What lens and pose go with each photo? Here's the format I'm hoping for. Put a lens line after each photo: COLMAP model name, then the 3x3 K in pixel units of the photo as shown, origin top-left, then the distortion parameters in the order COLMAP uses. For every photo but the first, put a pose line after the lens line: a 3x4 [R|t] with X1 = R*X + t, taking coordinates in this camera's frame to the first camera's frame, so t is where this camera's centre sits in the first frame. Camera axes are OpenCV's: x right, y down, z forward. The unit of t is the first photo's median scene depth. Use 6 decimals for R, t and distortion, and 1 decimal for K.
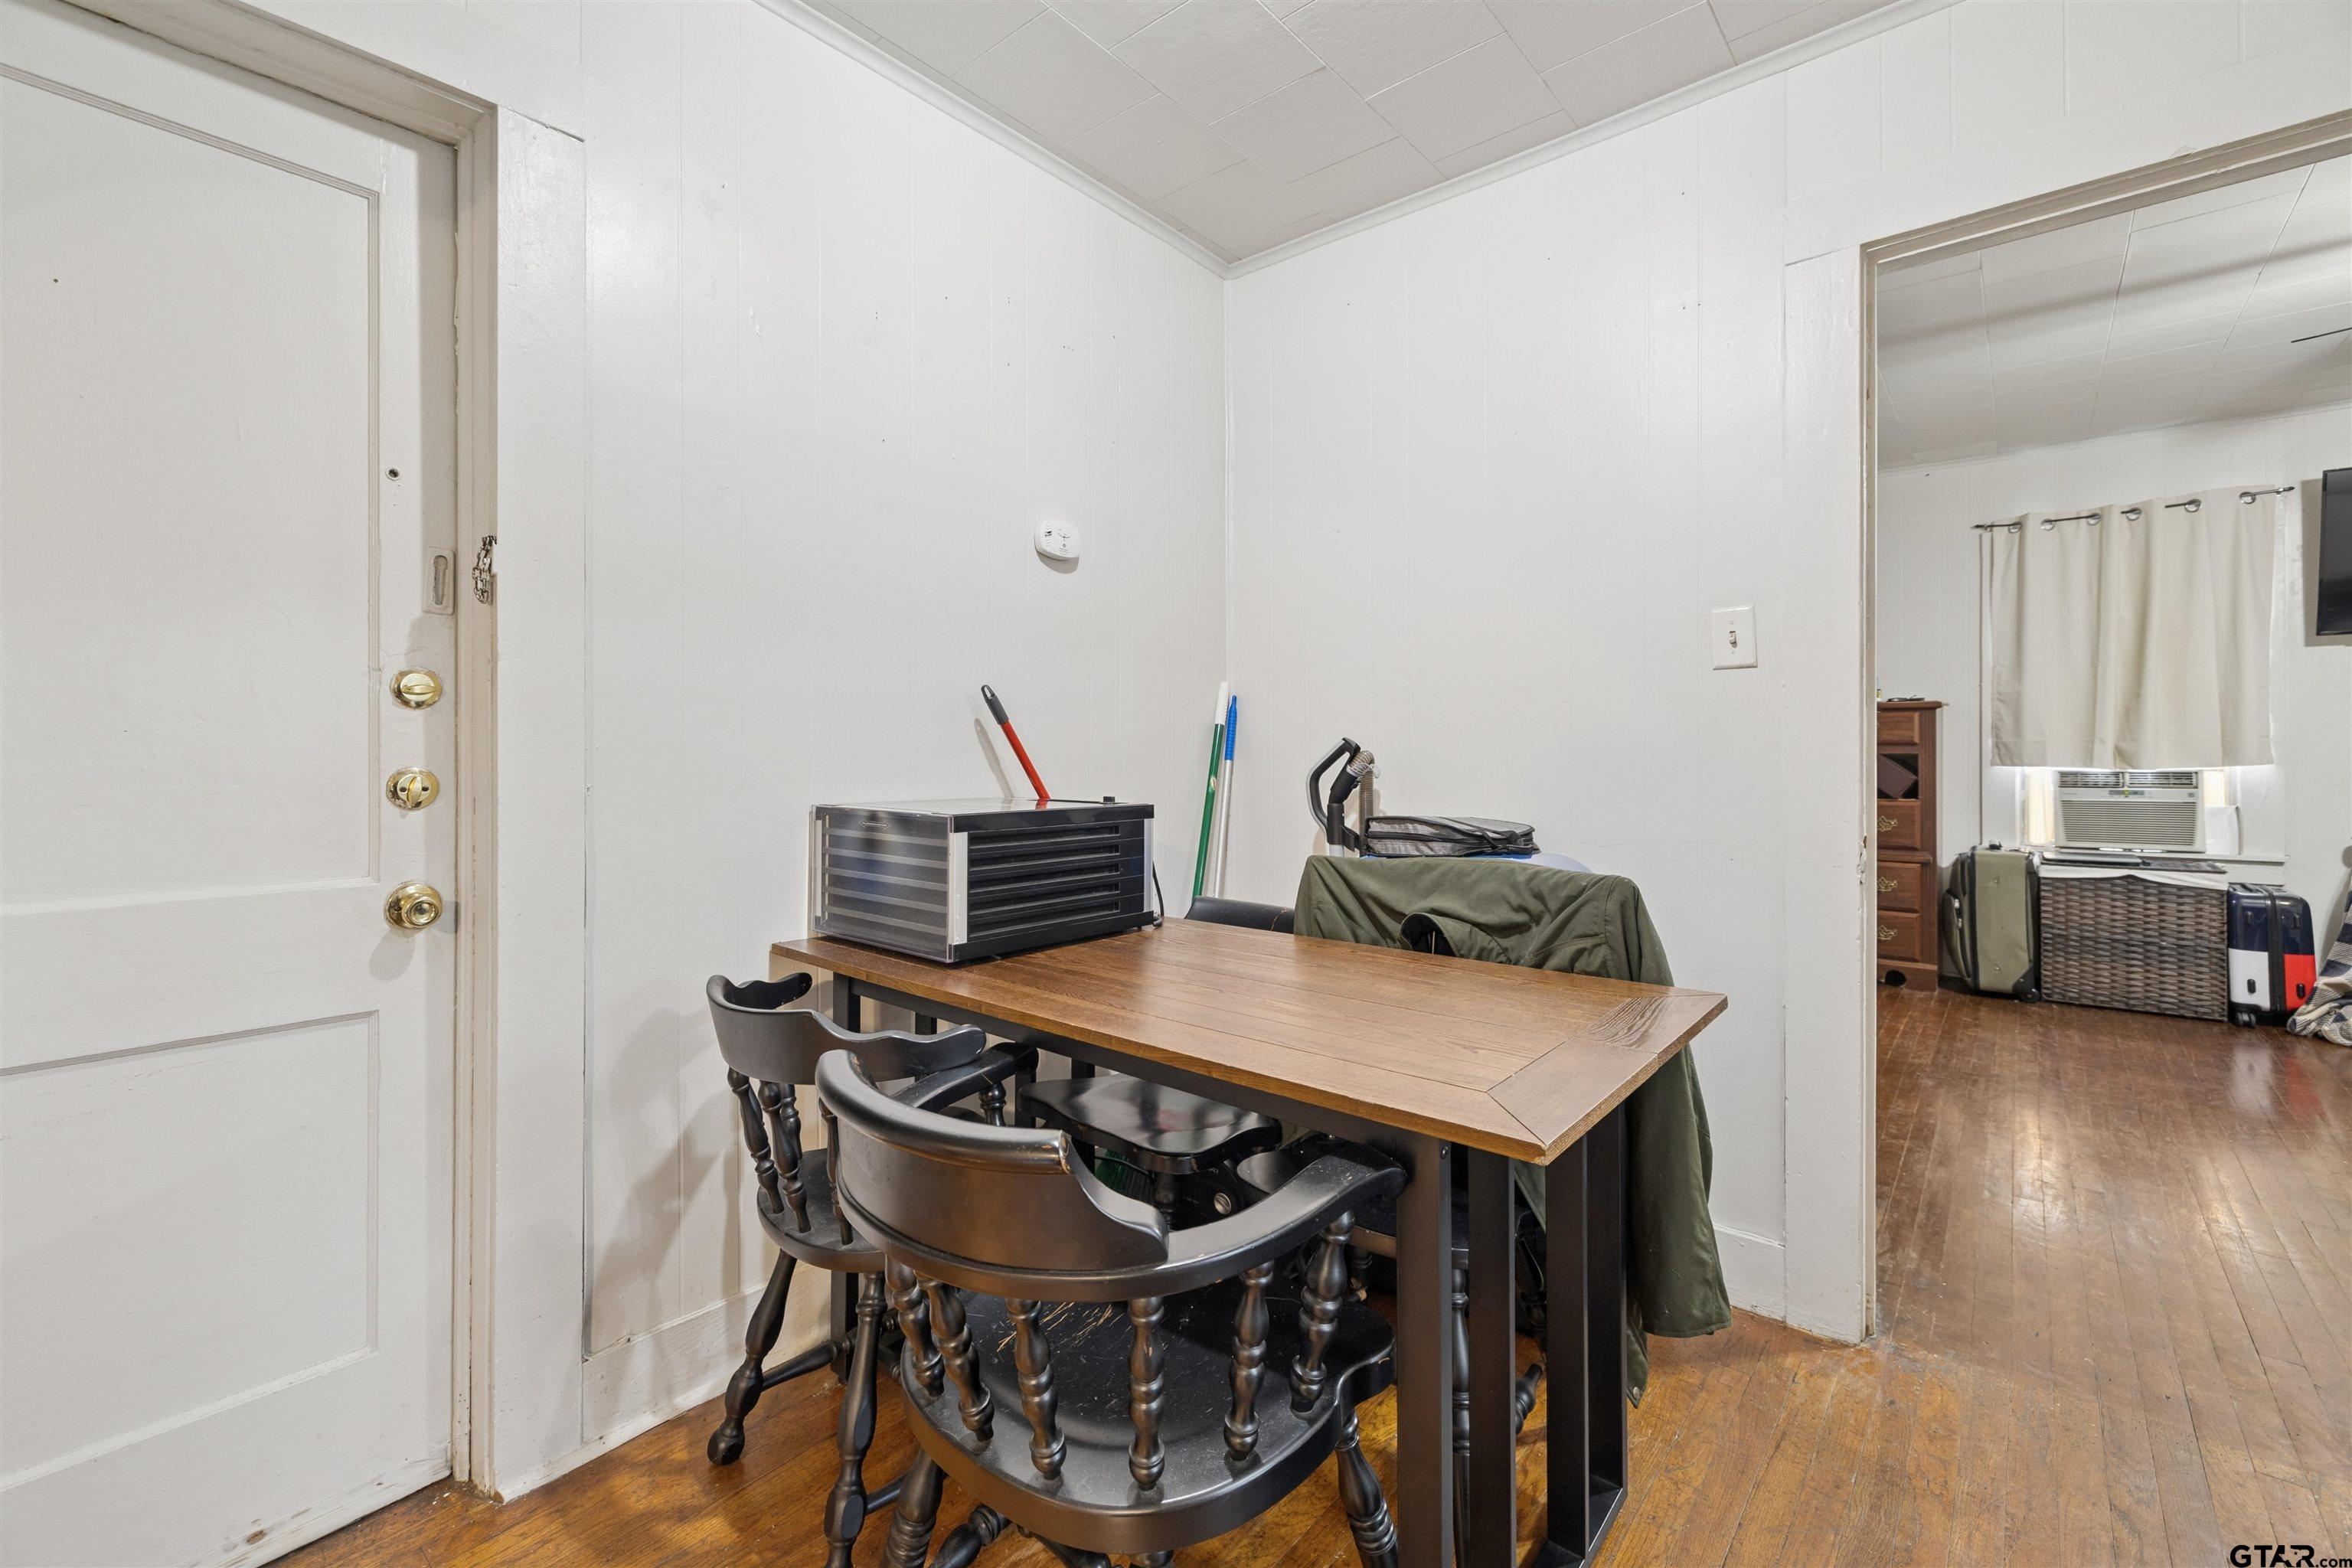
lens RADIAL K [[1010.7, 0, 1173.6], [0, 1010.7, 750.5], [0, 0, 1]] dist [0.002769, 0.000495]
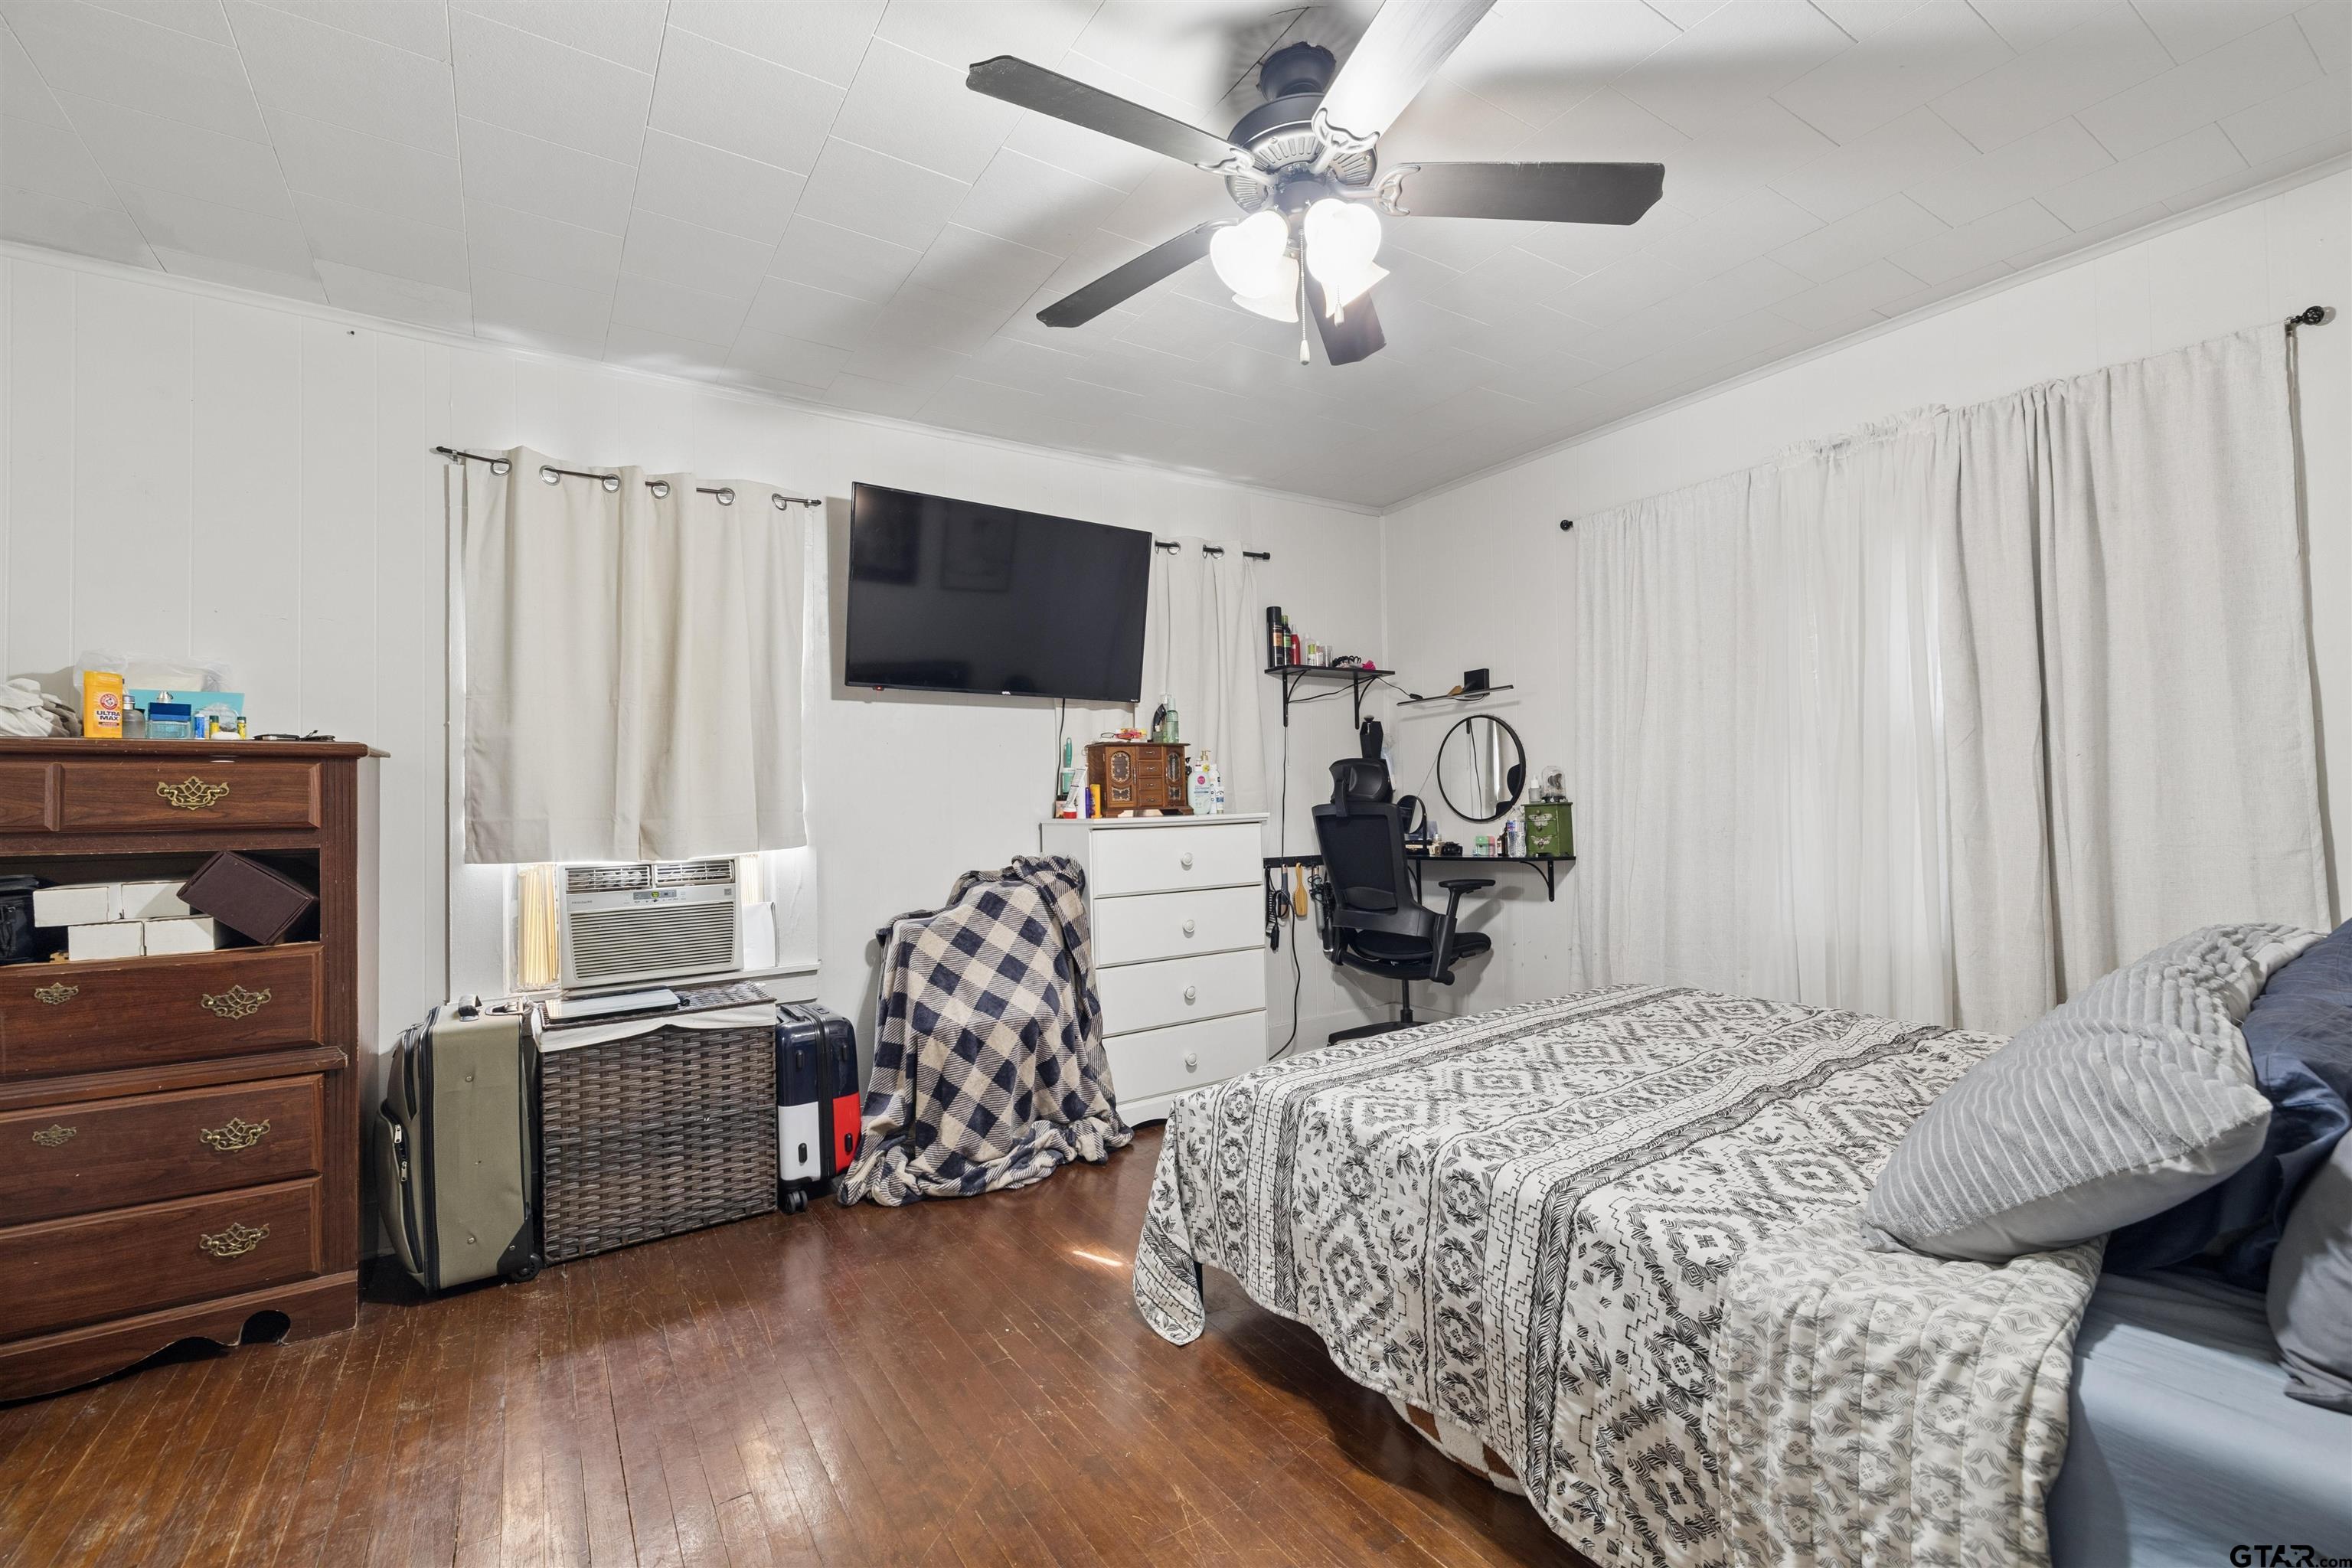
lens RADIAL K [[992.5, 0, 1176.0], [0, 992.5, 784.0], [0, 0, 1]] dist [0.000522, 0.000282]
pose [[0.278437, 0.024474, 0.960143, 0.403772], [0.023384, 0.999206, -0.032251, -0.002721], [-0.960170, 0.031432, 0.277644, 0.485089]]
